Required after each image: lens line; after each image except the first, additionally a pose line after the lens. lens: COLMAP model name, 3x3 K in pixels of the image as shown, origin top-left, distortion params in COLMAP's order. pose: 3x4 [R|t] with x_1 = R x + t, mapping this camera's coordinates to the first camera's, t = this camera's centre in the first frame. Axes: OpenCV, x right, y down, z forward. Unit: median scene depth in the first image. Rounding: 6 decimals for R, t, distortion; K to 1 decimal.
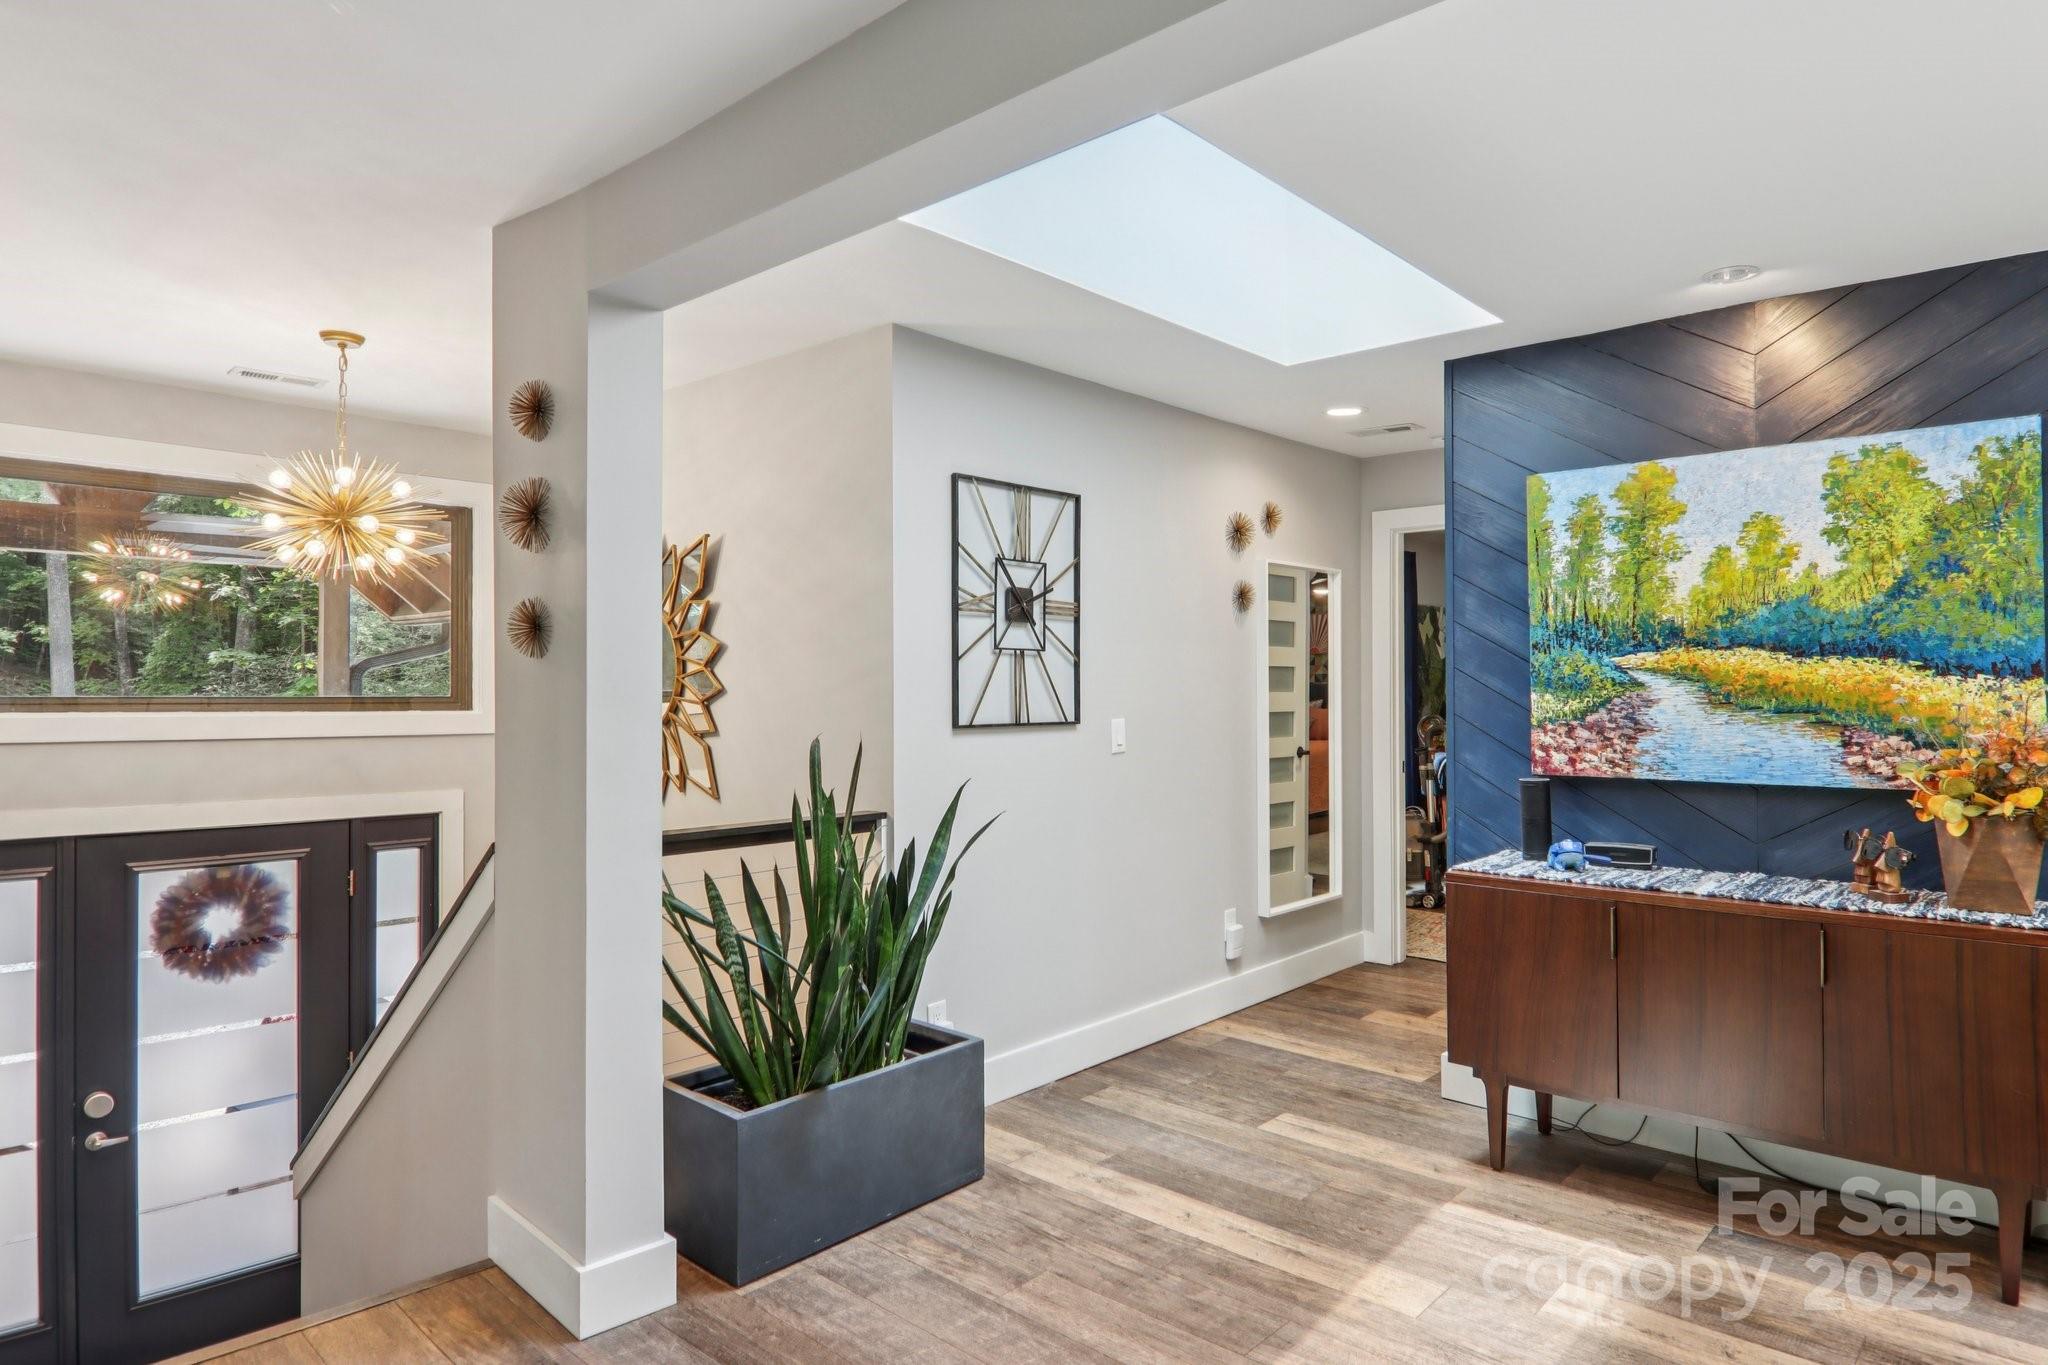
lens RADIAL K [[1174.6, 0, 1047.6], [0, 1174.6, 667.4], [0, 0, 1]] dist [-0.000003, -0.017607]
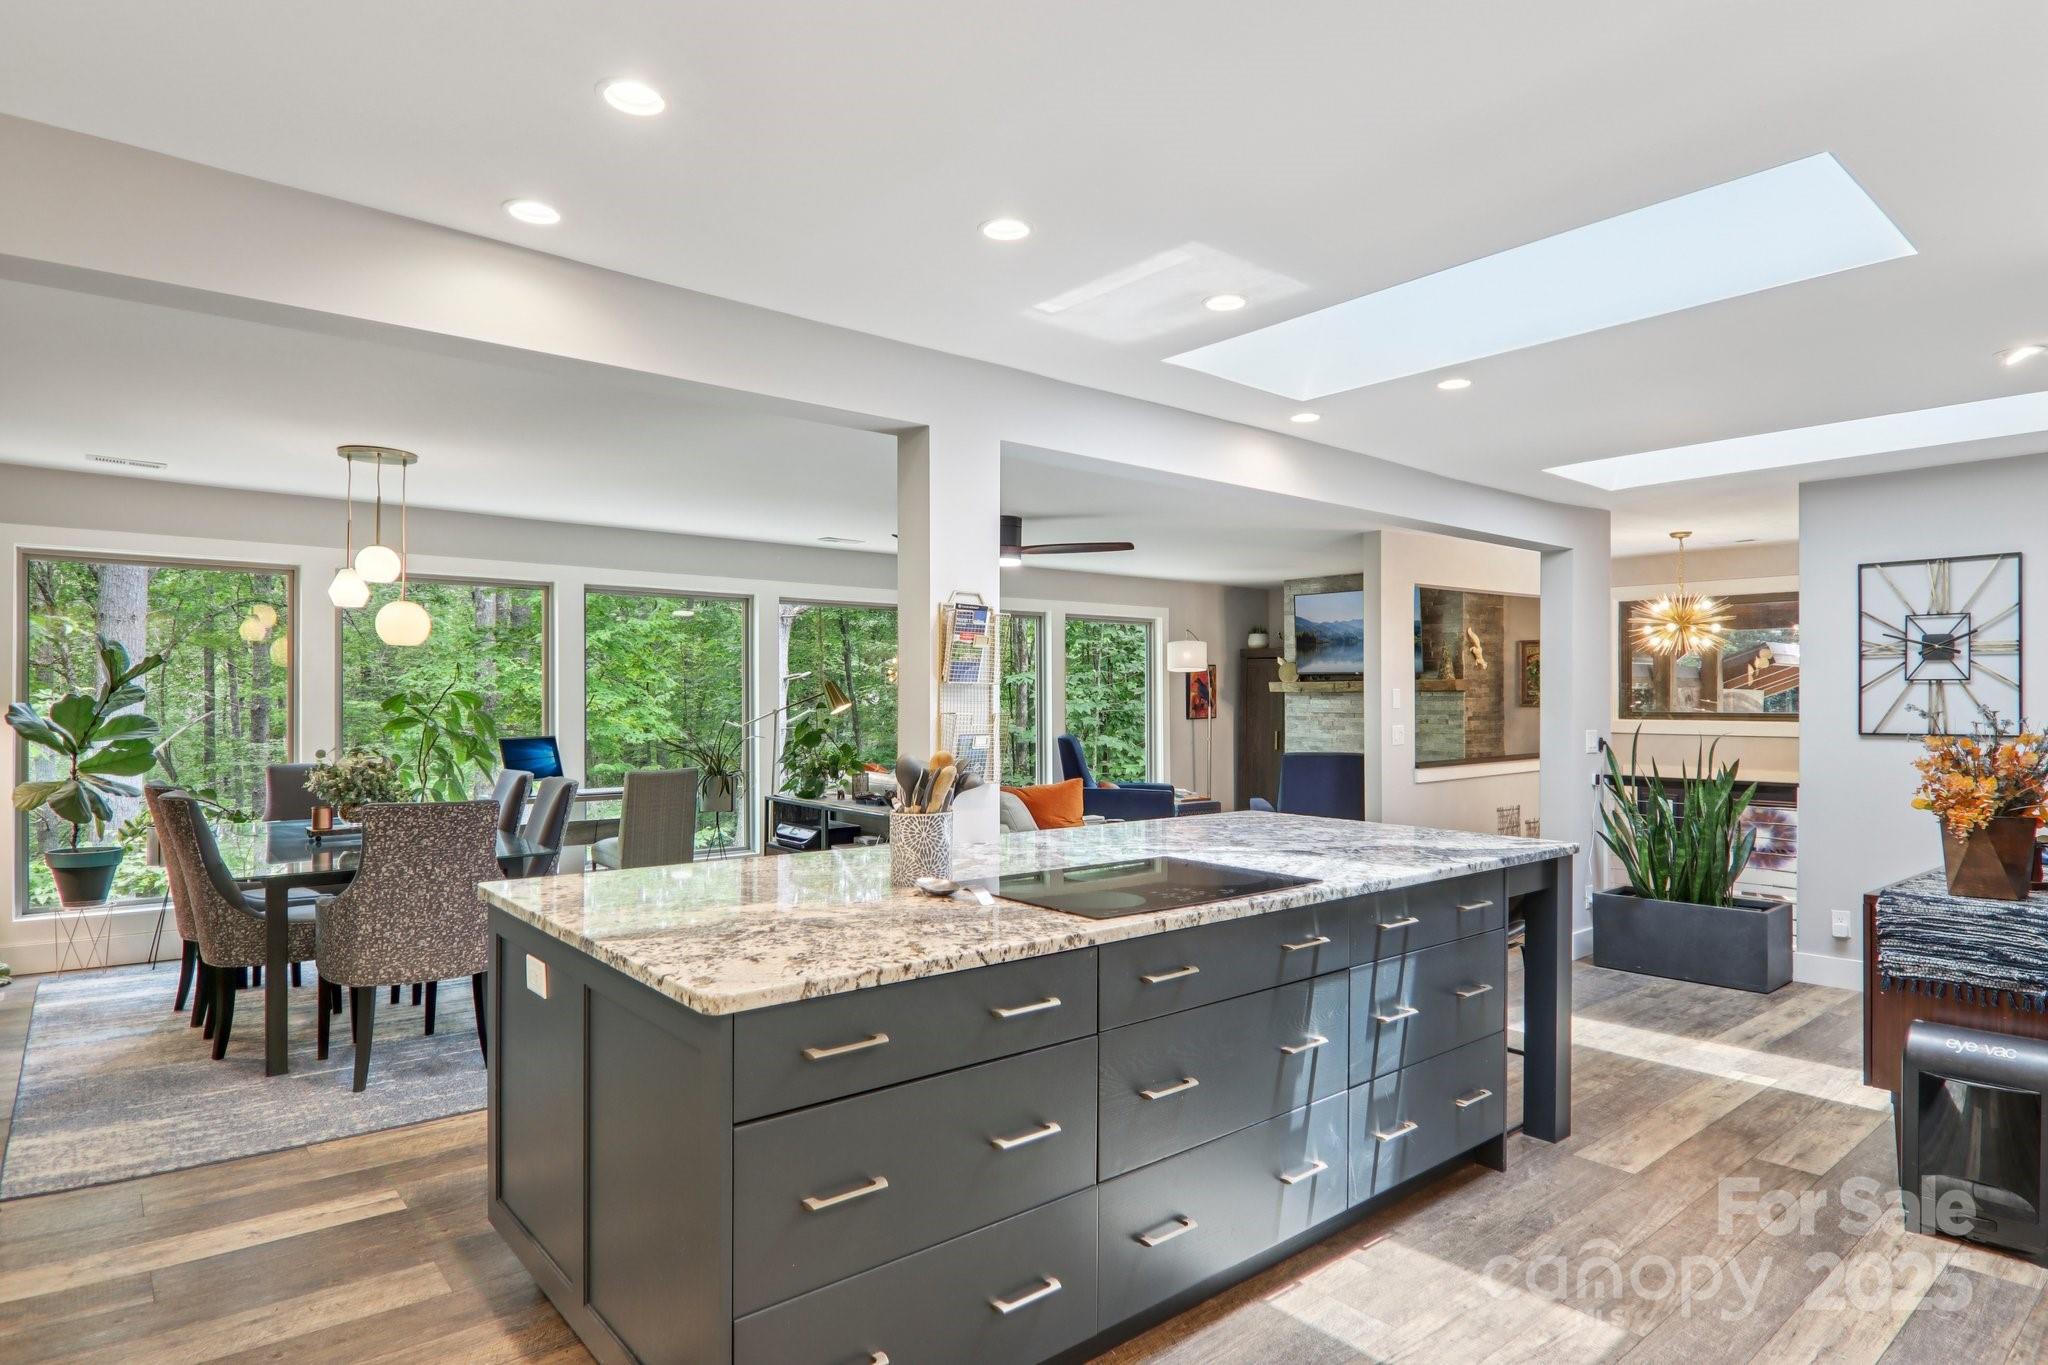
lens RADIAL K [[1141.1, 0, 1022.4], [0, 1141.1, 692.9], [0, 0, 1]] dist [0.001037, -0.016607]
pose [[-0.139437, -0.009029, -0.990190, 1.655273], [0.012075, 0.999869, -0.010818, 0.001444], [0.990157, -0.013465, -0.139309, 0.155925]]
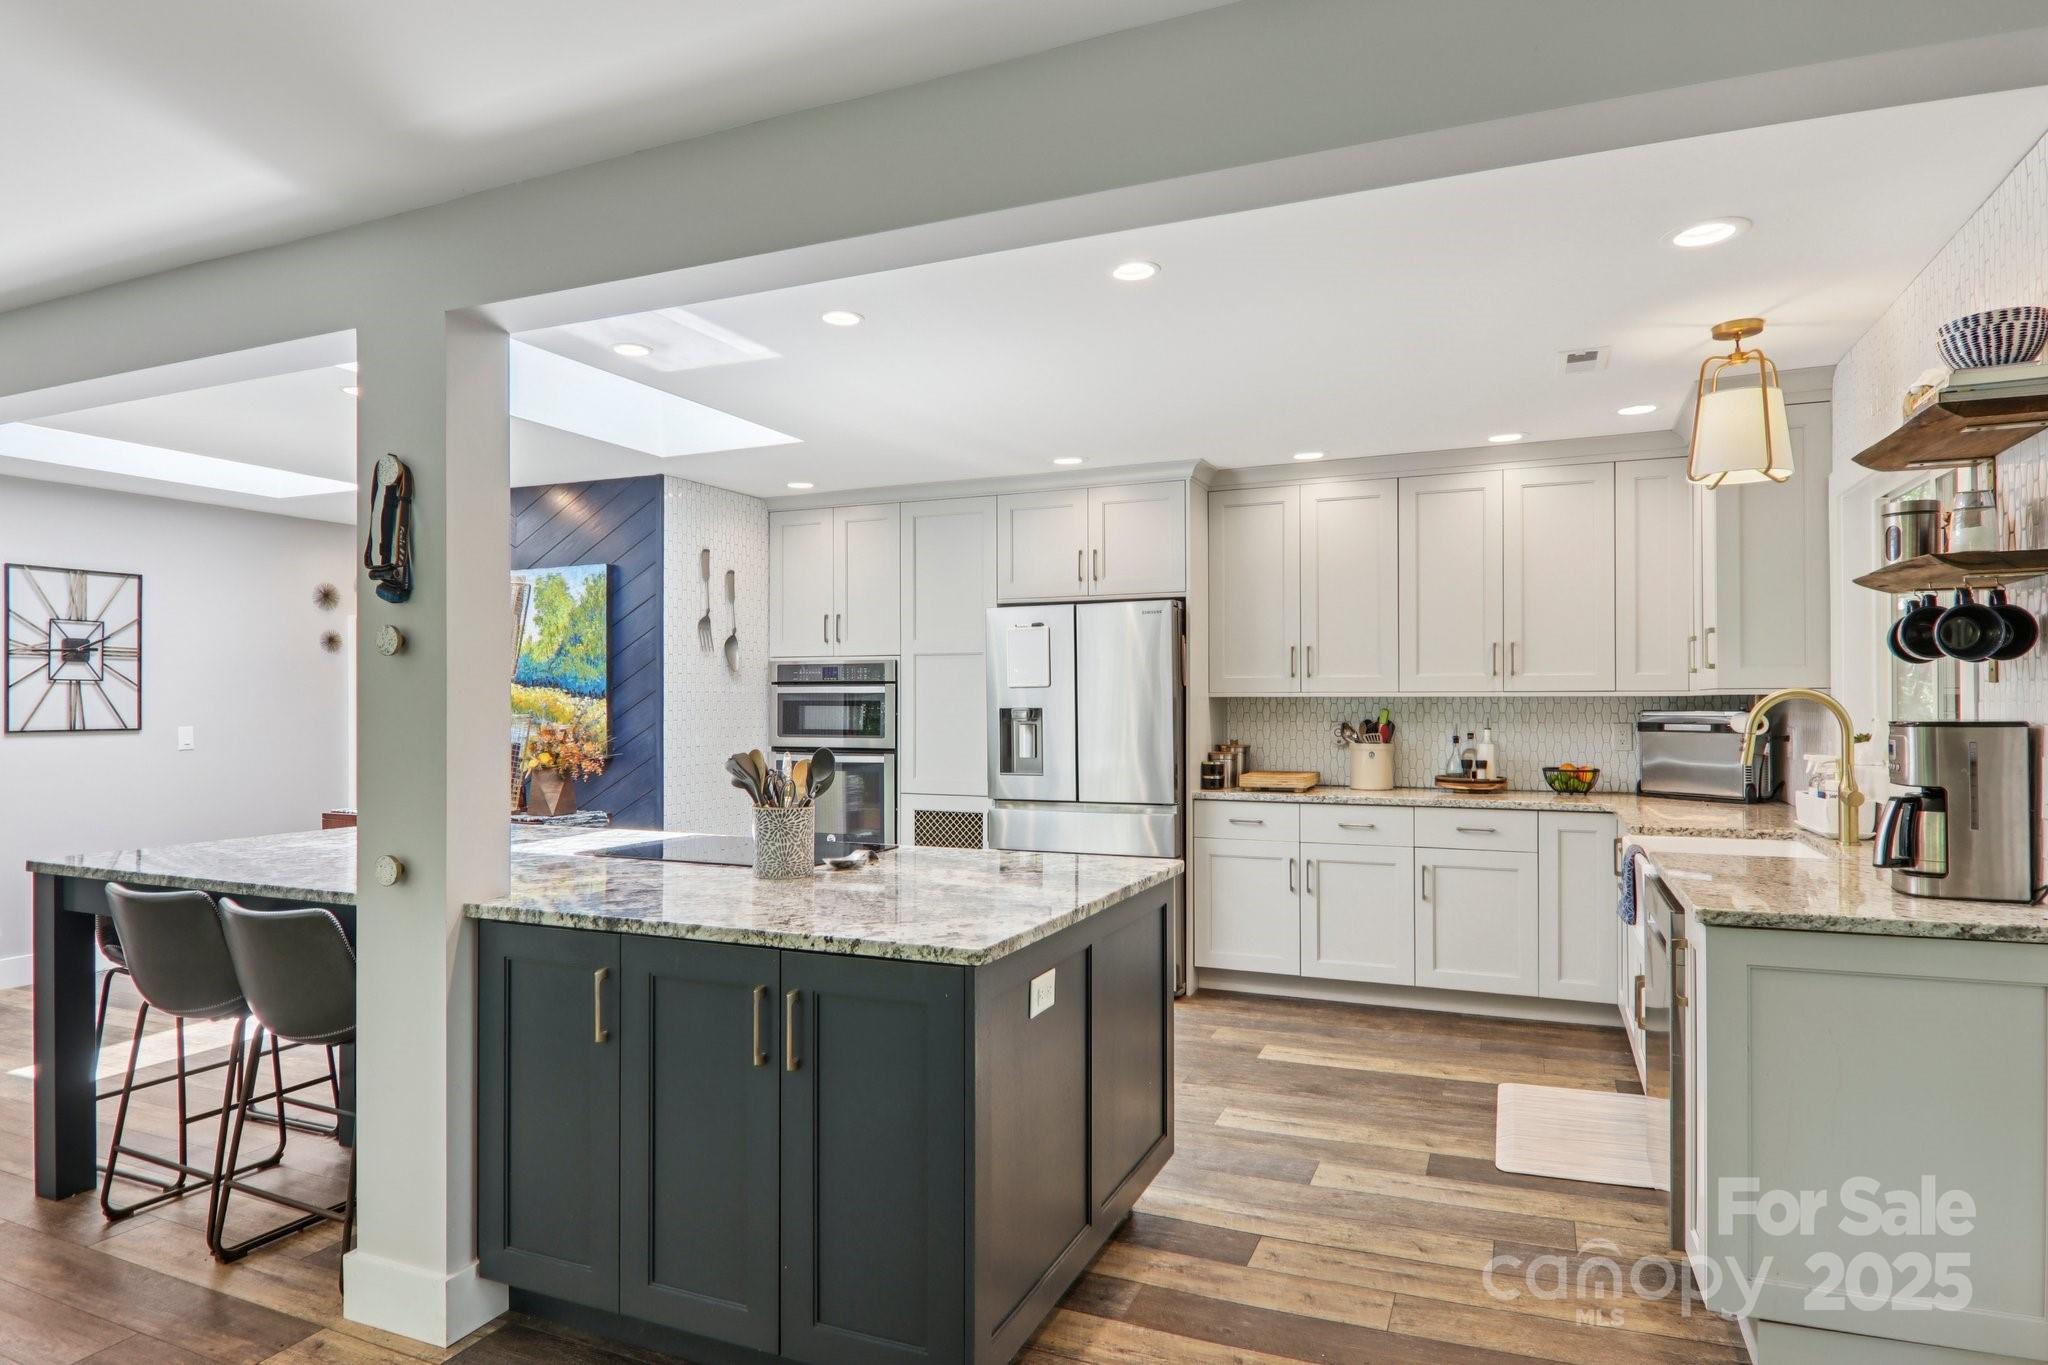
lens RADIAL K [[1182.0, 0, 1020.8], [0, 1182.0, 694.9], [0, 0, 1]] dist [0.005951, -0.016428]
pose [[0.947174, -0.001348, 0.320718, 0.733671], [-0.001551, 0.999960, 0.008785, -0.013227], [-0.320717, -0.008819, 0.947134, -0.926948]]
